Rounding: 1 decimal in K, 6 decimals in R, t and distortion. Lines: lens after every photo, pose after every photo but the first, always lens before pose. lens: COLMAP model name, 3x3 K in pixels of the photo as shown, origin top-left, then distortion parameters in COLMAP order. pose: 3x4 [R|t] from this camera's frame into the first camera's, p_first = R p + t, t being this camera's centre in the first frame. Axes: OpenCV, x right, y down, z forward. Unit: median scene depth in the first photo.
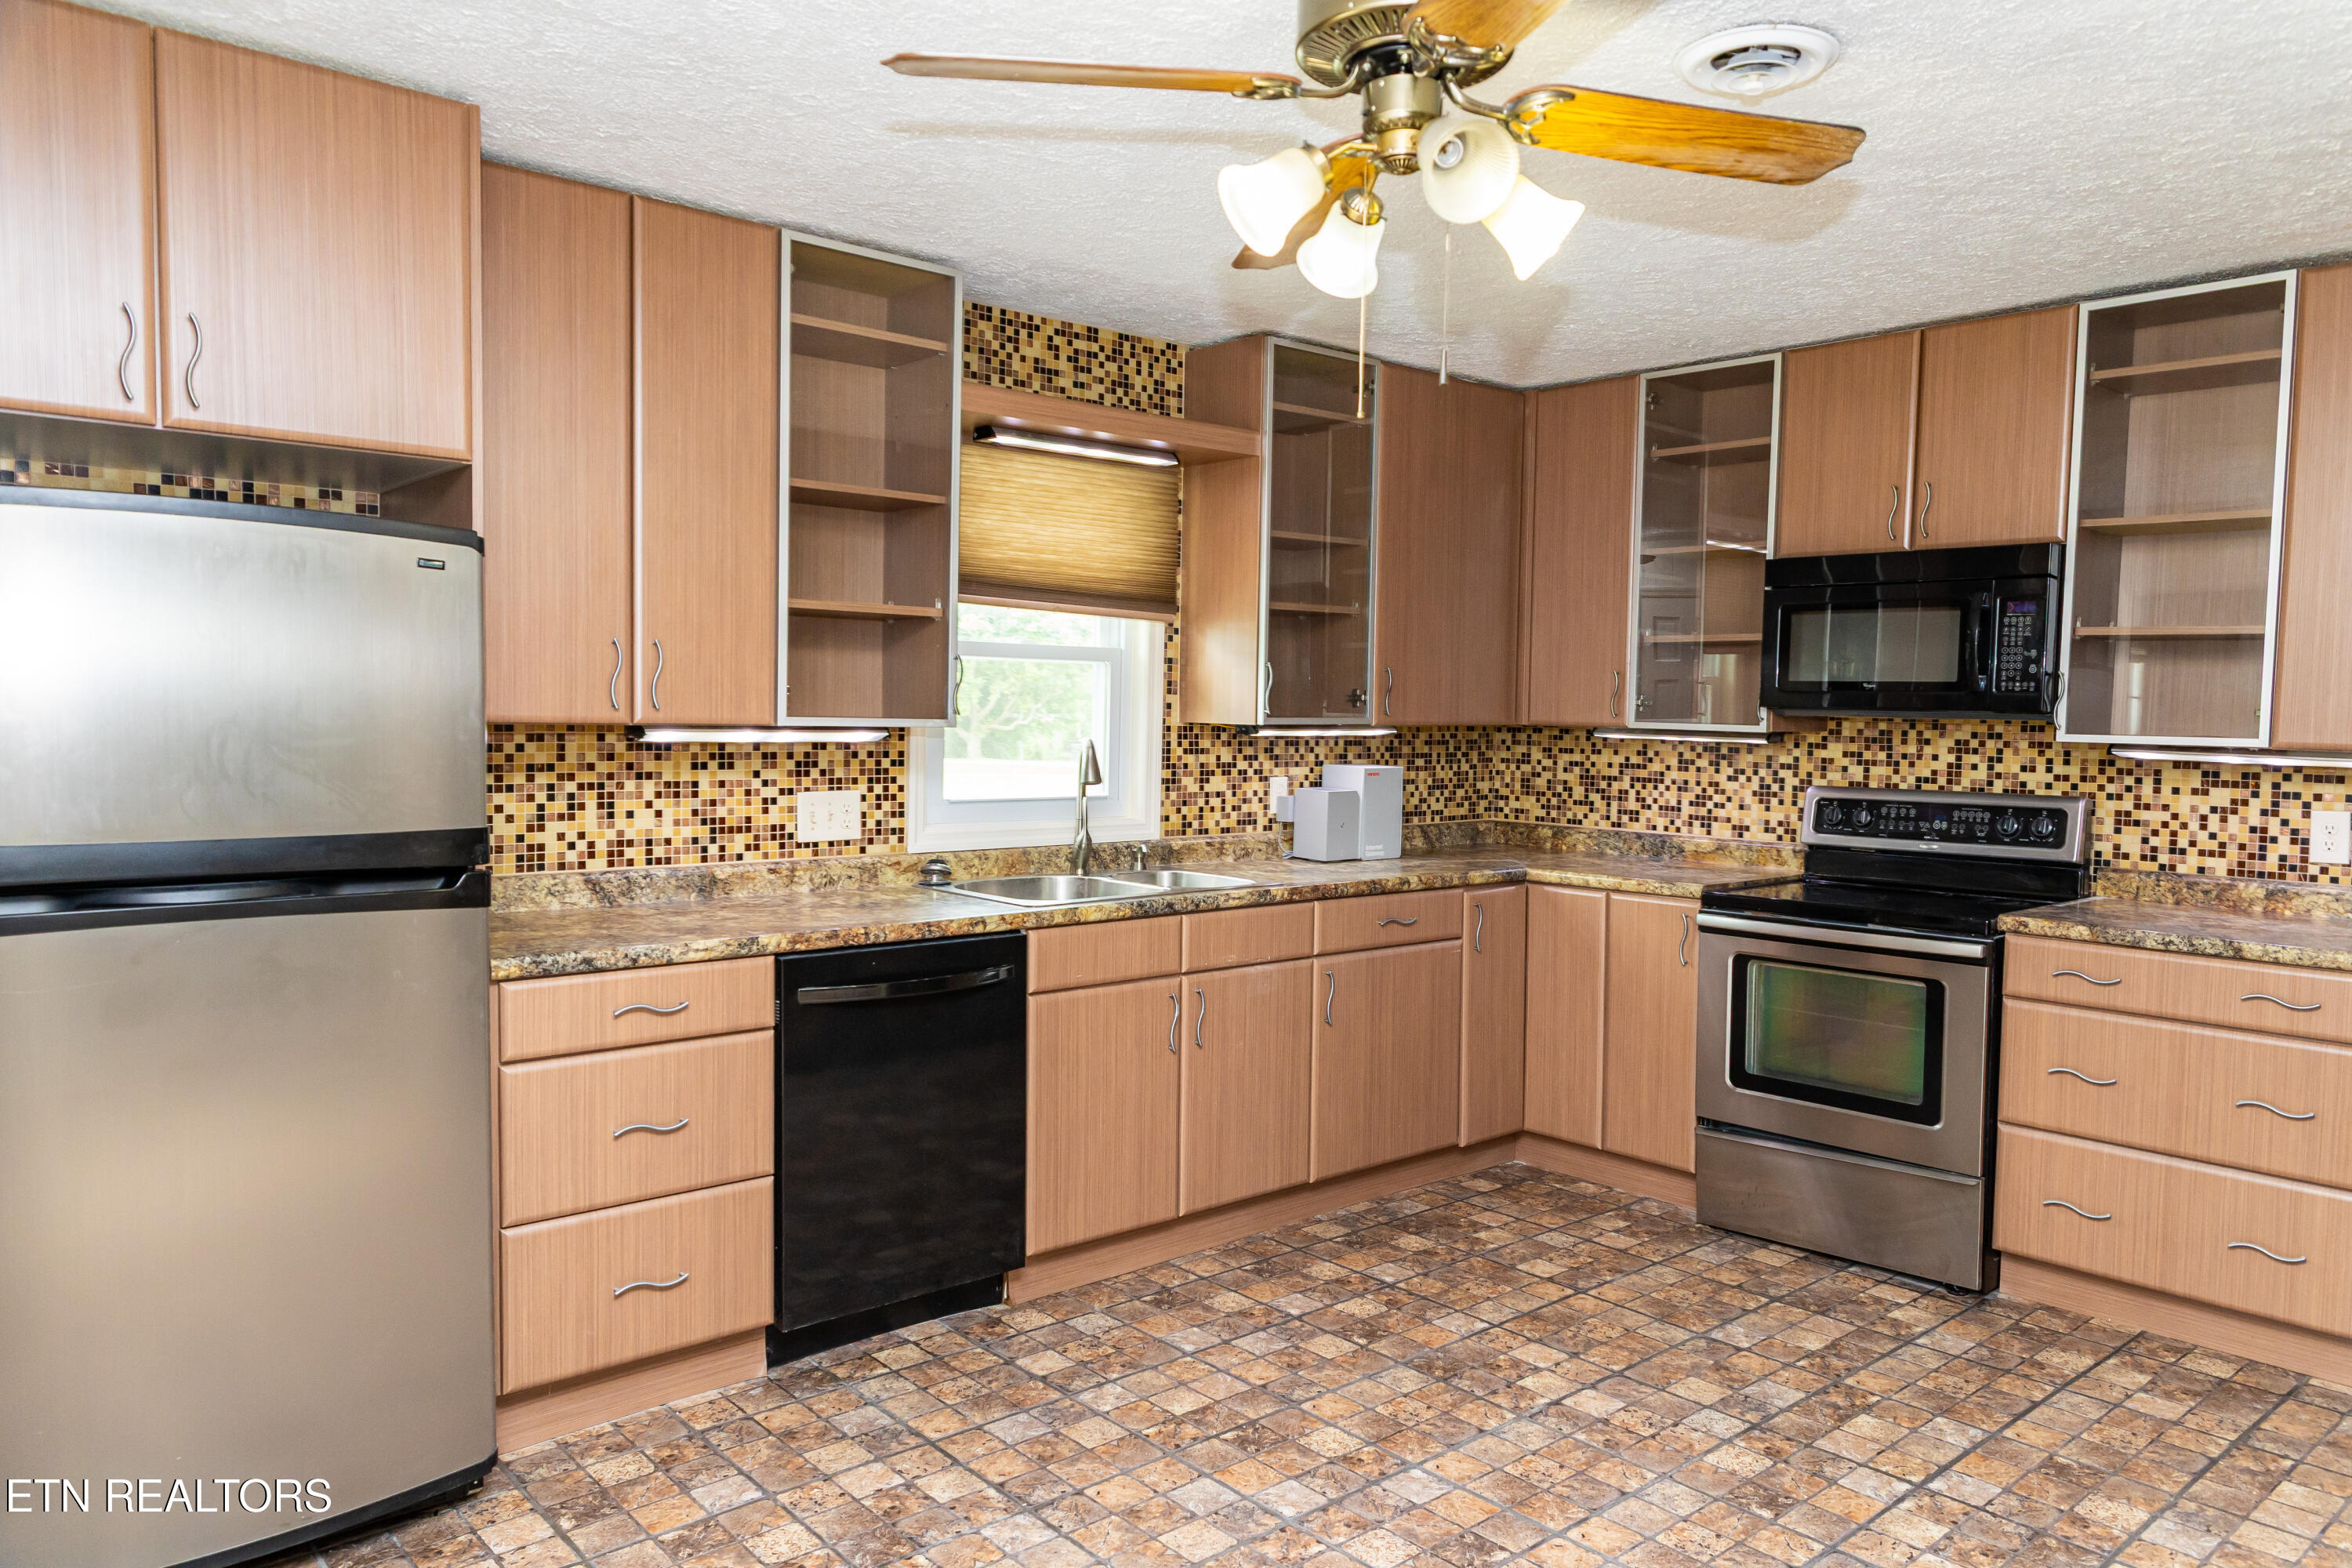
lens RADIAL K [[1628.6, 0, 1186.1], [0, 1628.6, 816.8], [0, 0, 1]] dist [-0.006485, -0.007907]
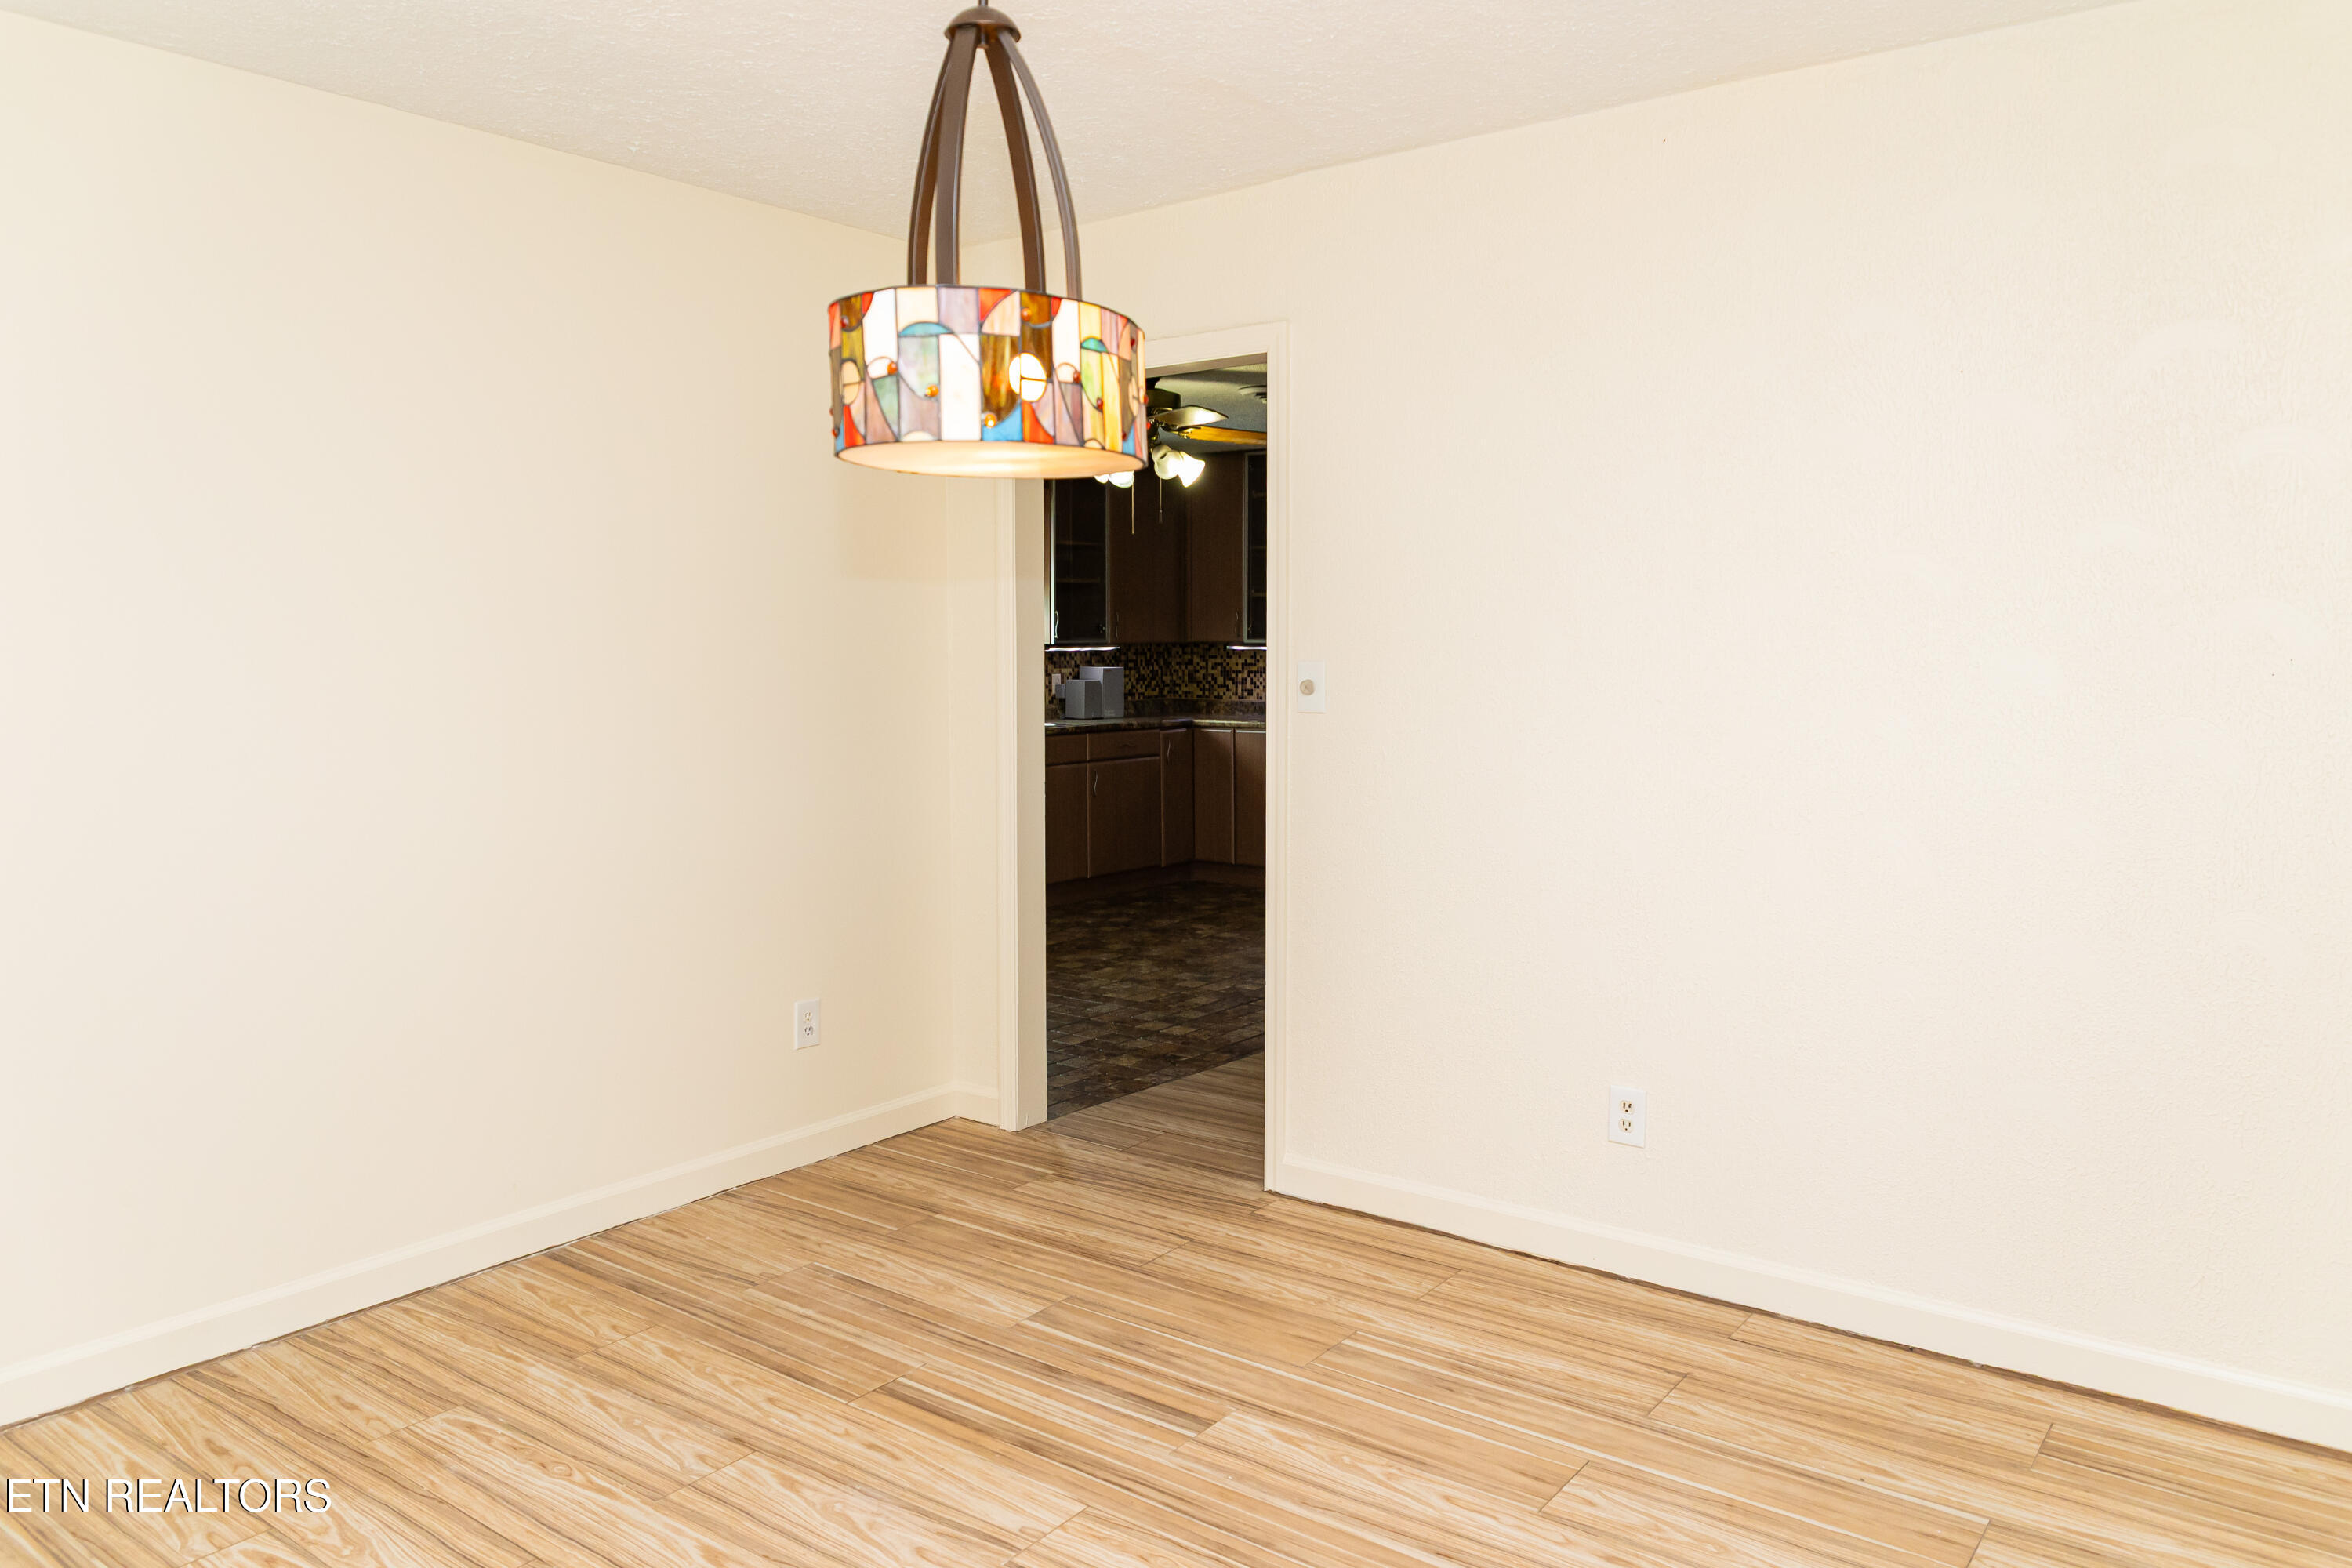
lens RADIAL K [[1628.6, 0, 1186.1], [0, 1628.6, 816.8], [0, 0, 1]] dist [-0.006485, -0.007907]
pose [[0.979645, -0.037820, 0.197141, -0.181498], [0.028604, 0.998370, 0.049391, 0.054114], [-0.198687, -0.042746, 0.979130, -0.887730]]
